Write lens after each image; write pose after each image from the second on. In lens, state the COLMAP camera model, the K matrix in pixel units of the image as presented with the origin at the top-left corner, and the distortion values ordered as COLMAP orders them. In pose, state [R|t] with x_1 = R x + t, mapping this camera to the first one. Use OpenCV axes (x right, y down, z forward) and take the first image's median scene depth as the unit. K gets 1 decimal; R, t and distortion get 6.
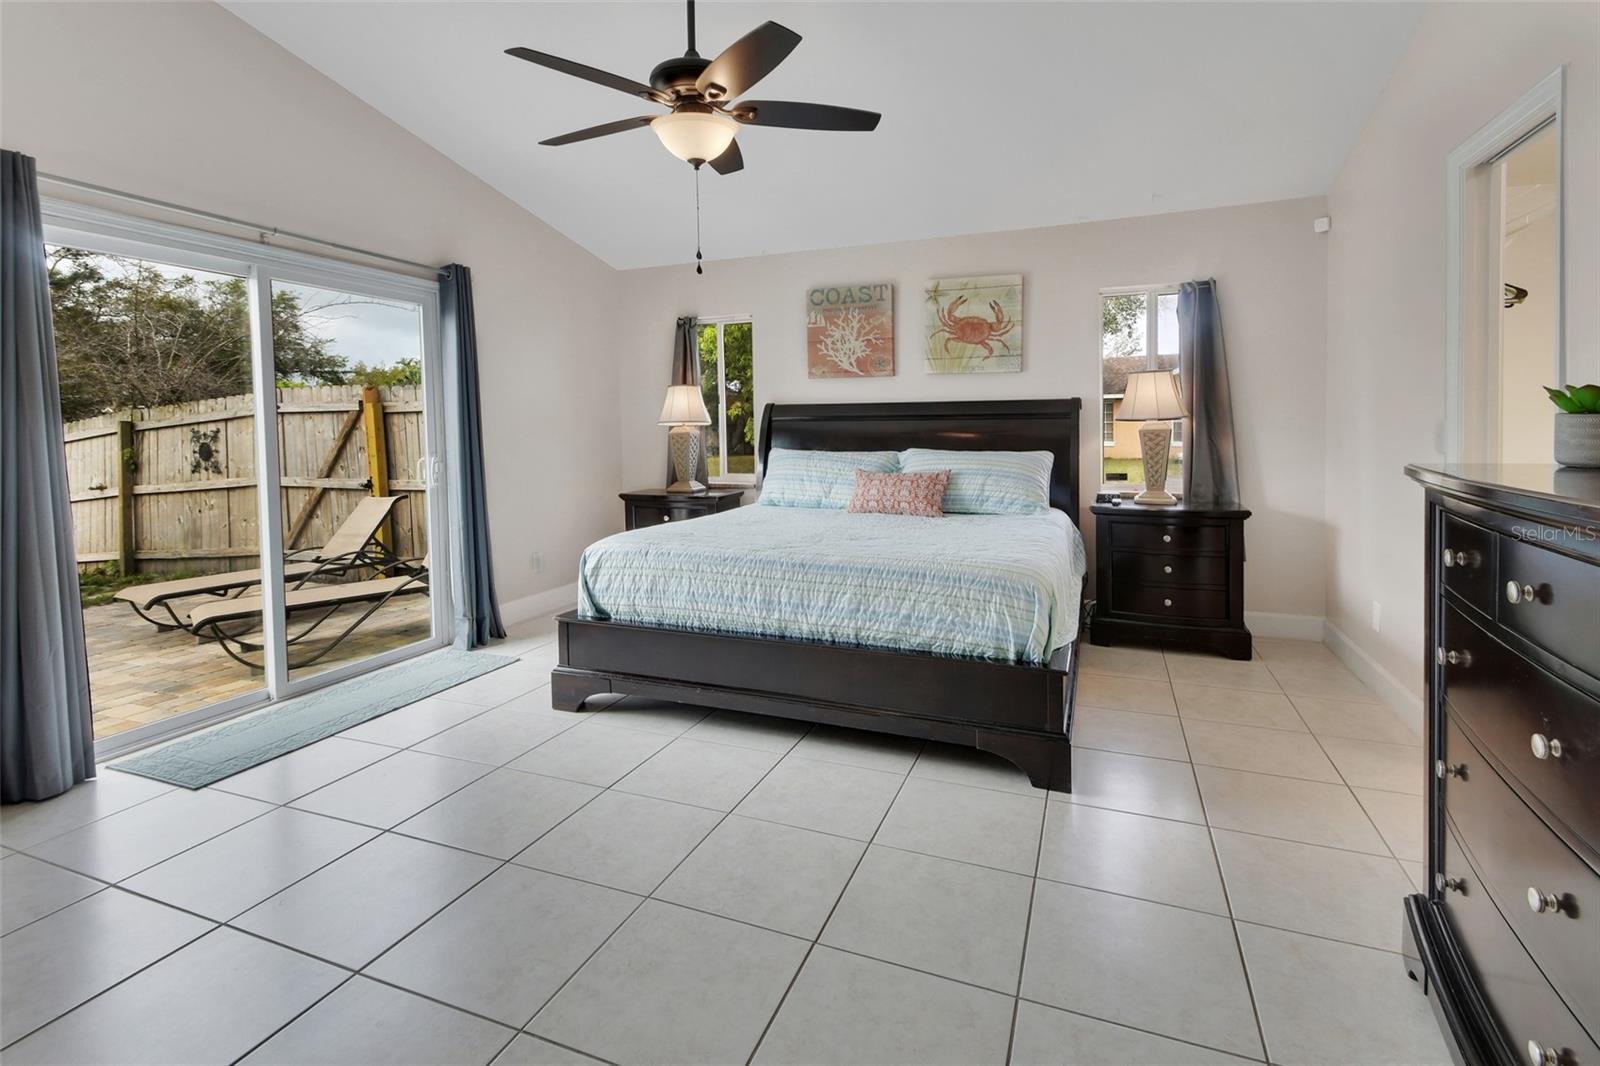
lens RADIAL K [[758.4, 0, 781.1], [0, 758.4, 457.4], [0, 0, 1]] dist [0.011801, 0.000658]
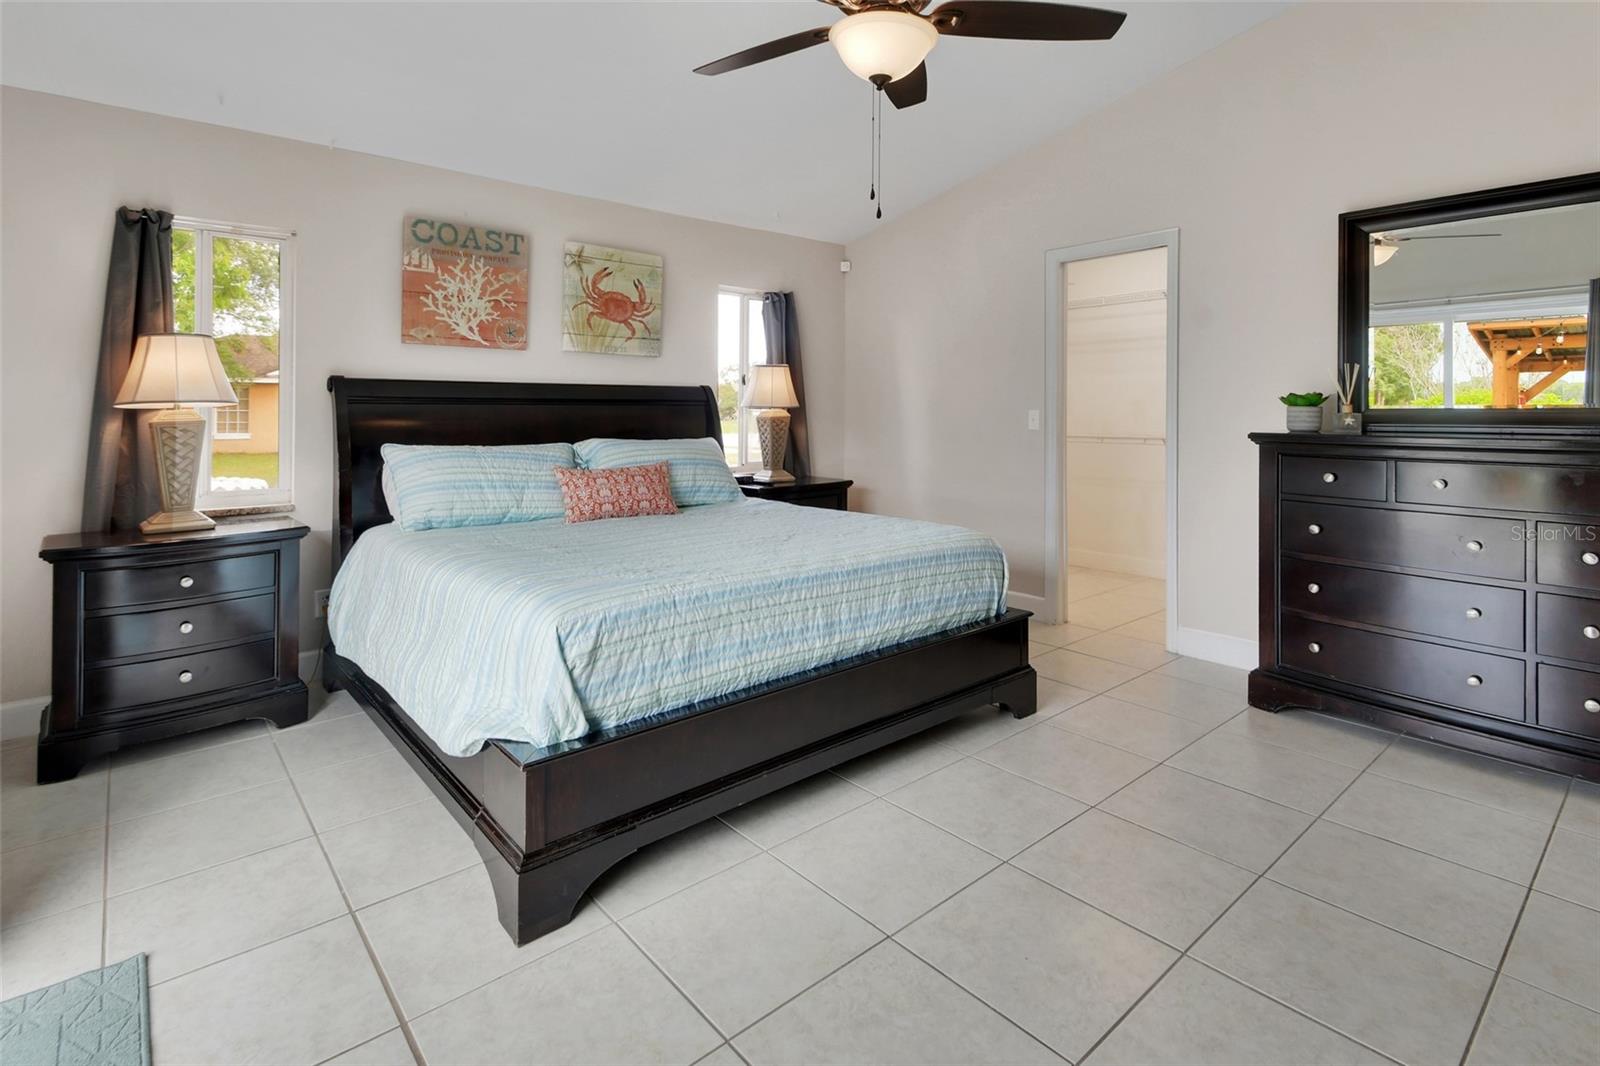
lens RADIAL K [[783.4, 0, 800.0], [0, 783.4, 397.9], [0, 0, 1]] dist [0.000285, -0.001480]
pose [[0.449501, 0.023616, 0.892967, -0.505739], [0.033967, 0.998476, -0.043504, -0.011573], [-0.892634, 0.049886, 0.448014, 0.408806]]
